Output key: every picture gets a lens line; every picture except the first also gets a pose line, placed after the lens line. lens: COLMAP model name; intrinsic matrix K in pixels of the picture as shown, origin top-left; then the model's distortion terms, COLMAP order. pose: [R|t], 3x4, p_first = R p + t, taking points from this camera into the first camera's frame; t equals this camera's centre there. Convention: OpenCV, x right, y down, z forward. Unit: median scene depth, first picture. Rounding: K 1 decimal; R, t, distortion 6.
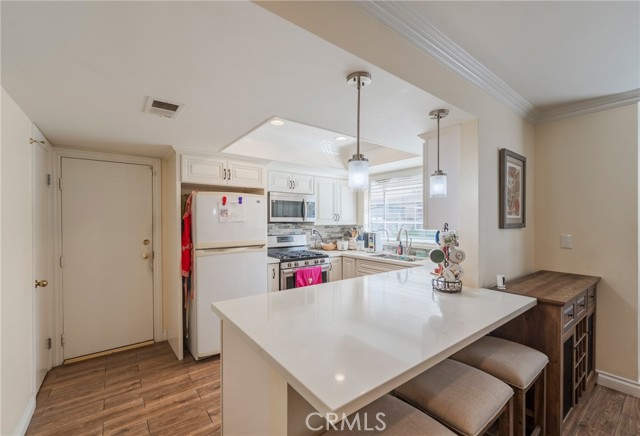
lens RADIAL K [[275.5, 0, 320.2], [0, 275.5, 223.3], [0, 0, 1]] dist [0.002747, 0.000178]
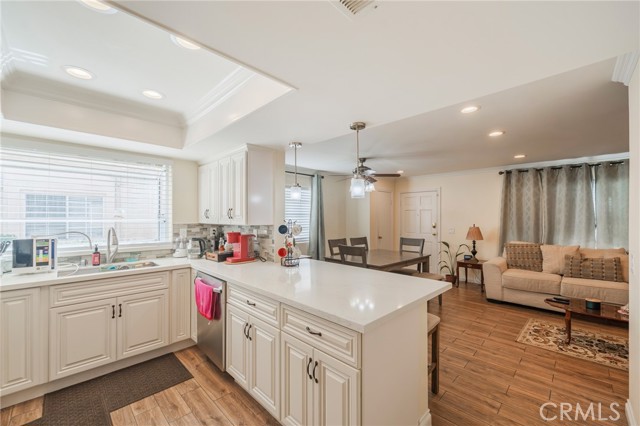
lens RADIAL K [[259.3, 0, 322.6], [0, 259.3, 216.8], [0, 0, 1]] dist [0.000280, -0.000770]
pose [[-0.132515, 0.003001, 0.991177, -0.432167], [0.011372, 0.999934, -0.001508, -0.004677], [-0.991116, 0.011072, -0.132540, 0.485280]]
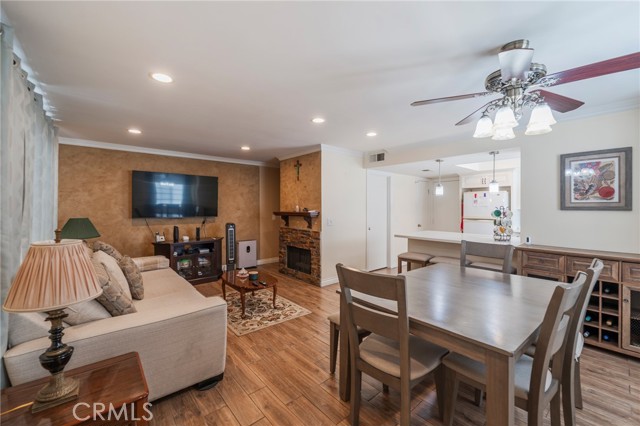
lens RADIAL K [[259.3, 0, 321.5], [0, 259.3, 207.4], [0, 0, 1]] dist [0.000280, -0.000770]
pose [[0.049351, 0.002214, -0.998779, 1.040937], [-0.012332, 0.999923, 0.001607, 0.010308], [0.998705, 0.012237, 0.049374, -0.157695]]
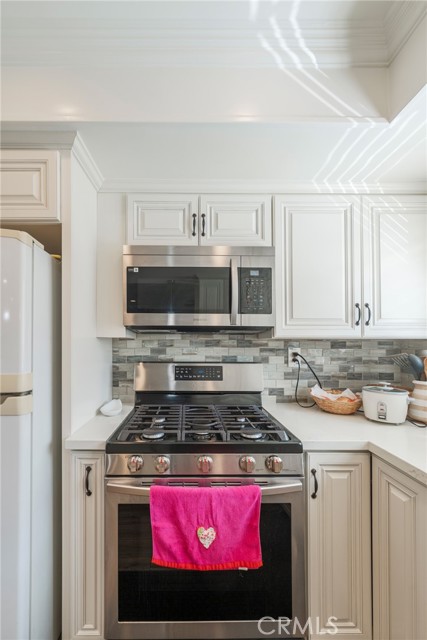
lens RADIAL K [[266.0, 0, 192.9], [0, 266.0, 340.6], [0, 0, 1]] dist [0.002314, -0.000855]
pose [[0.791958, -0.003044, -0.610568, 0.100317], [-0.010722, 0.999764, -0.018893, 0.018527], [0.610481, 0.021509, 0.791739, 0.683805]]
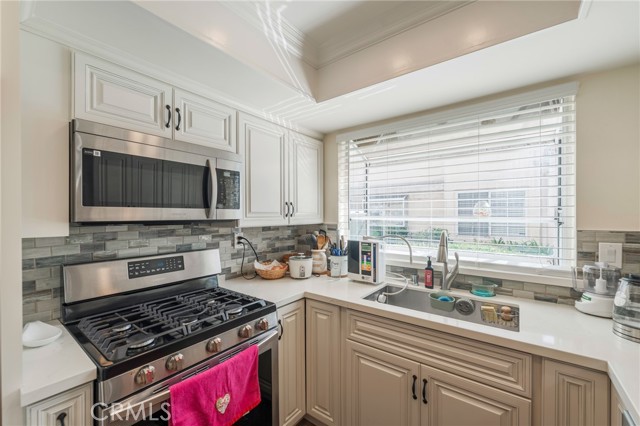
lens RADIAL K [[259.3, 0, 319.9], [0, 259.3, 214.9], [0, 0, 1]] dist [0.000280, -0.000770]
pose [[0.966283, -0.003862, 0.257452, -0.003366], [0.006216, 0.999946, -0.008328, -0.008129], [-0.257406, 0.009648, 0.966255, 0.591619]]
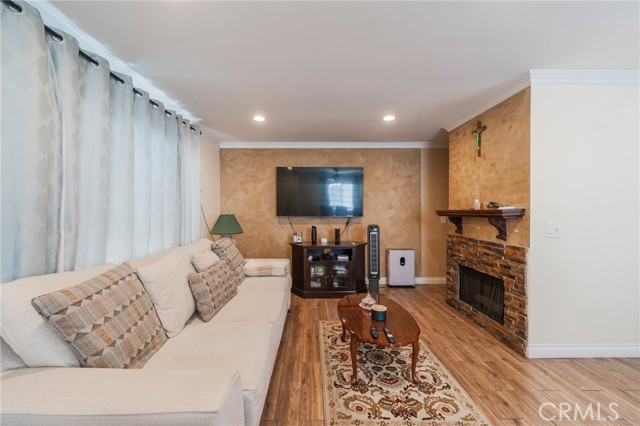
lens RADIAL K [[259.3, 0, 313.2], [0, 259.3, 214.0], [0, 0, 1]] dist [0.000280, -0.000770]
pose [[-0.612880, 0.011465, -0.790093, 0.657499], [-0.008334, 0.999745, 0.020972, 0.034691], [0.790132, 0.019438, -0.612628, -0.129431]]
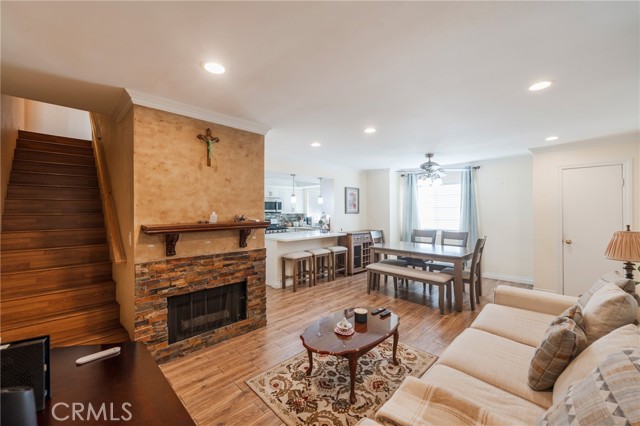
lens RADIAL K [[259.3, 0, 316.4], [0, 259.3, 210.2], [0, 0, 1]] dist [0.000280, -0.000770]
pose [[0.992721, -0.000896, 0.120431, 0.003463], [0.002814, 0.999872, -0.015757, 0.012394], [-0.120401, 0.015981, 0.992597, -0.909663]]
